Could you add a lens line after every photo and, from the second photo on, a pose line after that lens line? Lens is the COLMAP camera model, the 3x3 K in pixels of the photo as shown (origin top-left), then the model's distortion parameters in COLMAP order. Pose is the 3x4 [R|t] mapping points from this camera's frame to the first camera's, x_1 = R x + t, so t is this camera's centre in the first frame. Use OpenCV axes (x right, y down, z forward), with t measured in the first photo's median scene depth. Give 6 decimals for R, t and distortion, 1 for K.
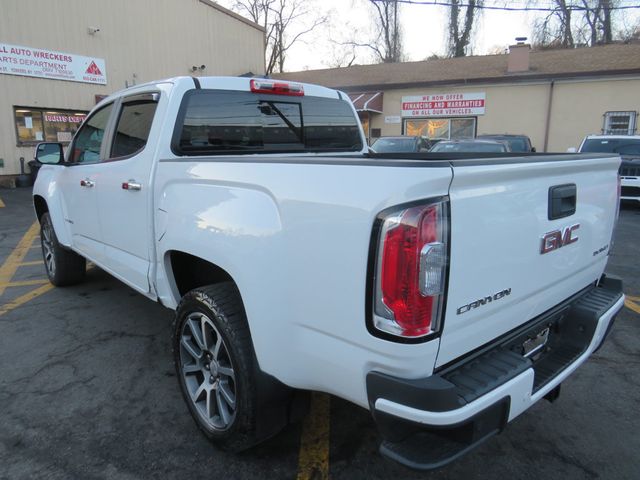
lens RADIAL K [[460.2, 0, 319.5], [0, 460.2, 234.5], [0, 0, 1]] dist [-0.059178, 0.003601]
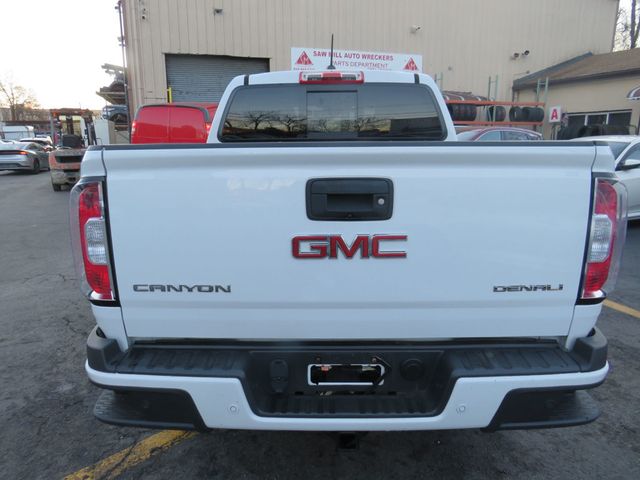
lens RADIAL K [[446.9, 0, 318.3], [0, 446.9, 236.8], [0, 0, 1]] dist [-0.014748, 0.009878]
pose [[0.759419, 0.138692, -0.635648, 0.443019], [-0.120652, 0.990089, 0.071883, -0.026087], [0.639317, 0.022103, 0.768625, 0.166763]]
